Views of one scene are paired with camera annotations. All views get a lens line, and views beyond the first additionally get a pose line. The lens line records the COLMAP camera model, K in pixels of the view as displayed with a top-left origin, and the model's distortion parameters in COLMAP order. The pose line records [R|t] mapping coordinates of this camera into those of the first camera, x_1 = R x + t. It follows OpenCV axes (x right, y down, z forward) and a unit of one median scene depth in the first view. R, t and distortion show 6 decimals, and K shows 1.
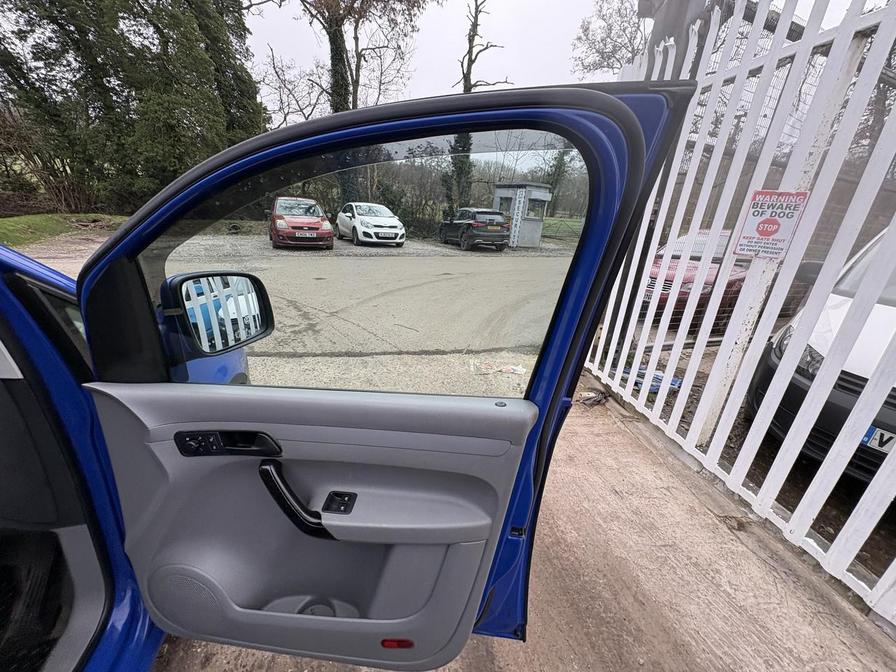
lens RADIAL K [[359.3, 0, 445.2], [0, 359.3, 338.2], [0, 0, 1]] dist [0.000833, -0.000051]
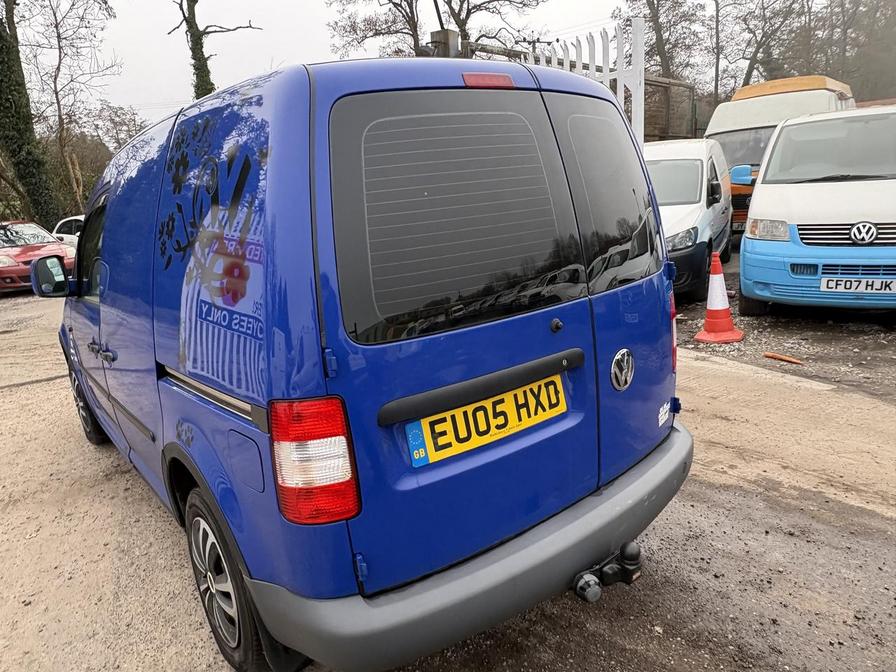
lens RADIAL K [[596.9, 0, 448.0], [0, 596.9, 336.0], [0, 0, 1]] dist [-0.000001, 0.001036]
pose [[0.889325, -0.249606, 0.383143, -0.113010], [0.284673, 0.957922, -0.036705, 0.066246], [-0.357859, 0.141713, 0.922960, -0.217431]]
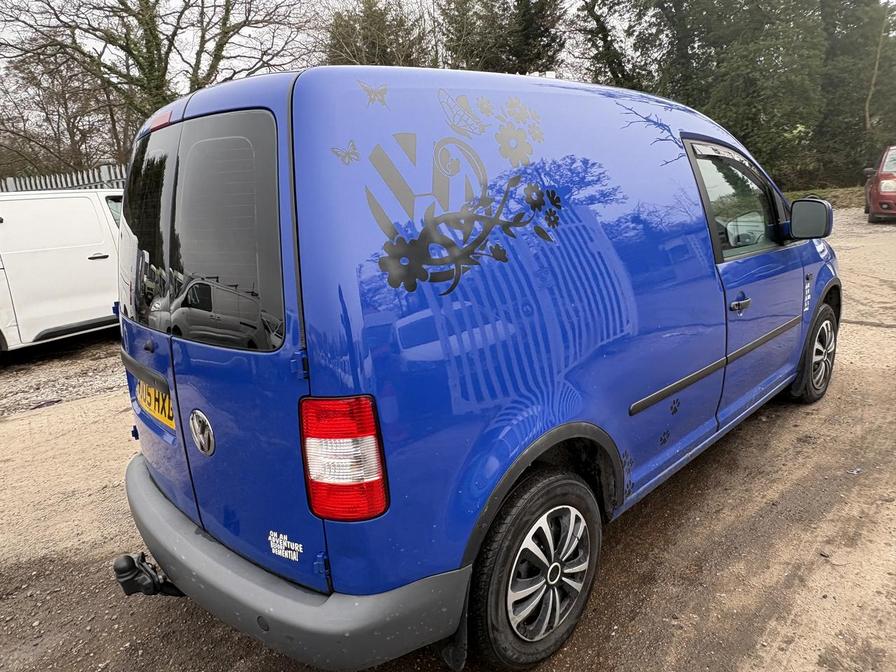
lens RADIAL K [[599.0, 0, 455.3], [0, 599.0, 331.0], [0, 0, 1]] dist [0.000448, 0.001386]
pose [[0.516369, 0.094089, -0.851182, 0.065690], [-0.172221, 0.985048, 0.004409, 0.052825], [0.838870, 0.144315, 0.524852, -0.143208]]
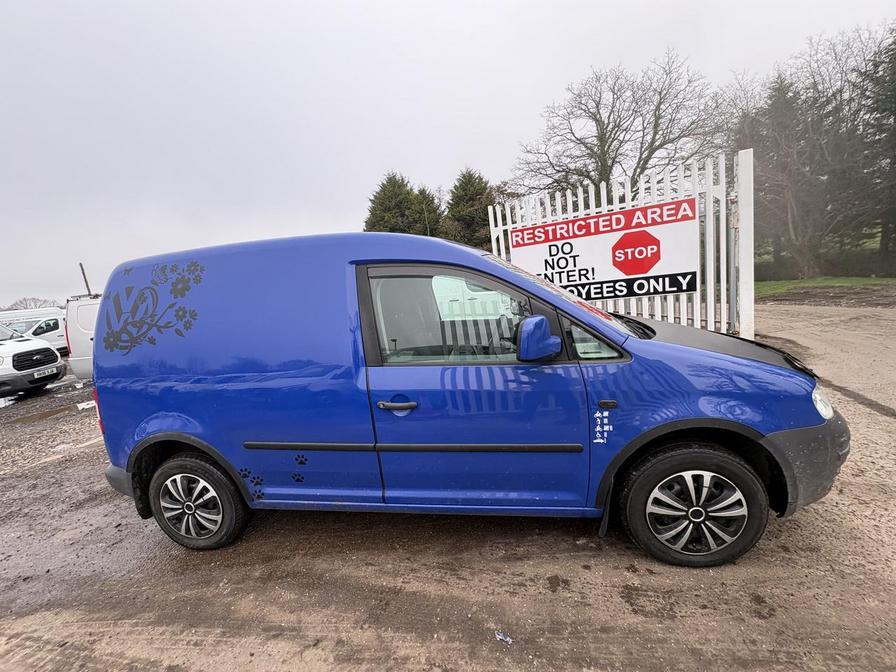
lens RADIAL K [[358.2, 0, 450.9], [0, 358.2, 334.0], [0, 0, 1]] dist [0.000092, -0.000059]
pose [[-0.375861, 0.103985, -0.920823, 0.060288], [-0.236875, 0.949891, 0.203954, -0.014141], [0.895890, 0.294778, -0.332396, 0.050323]]
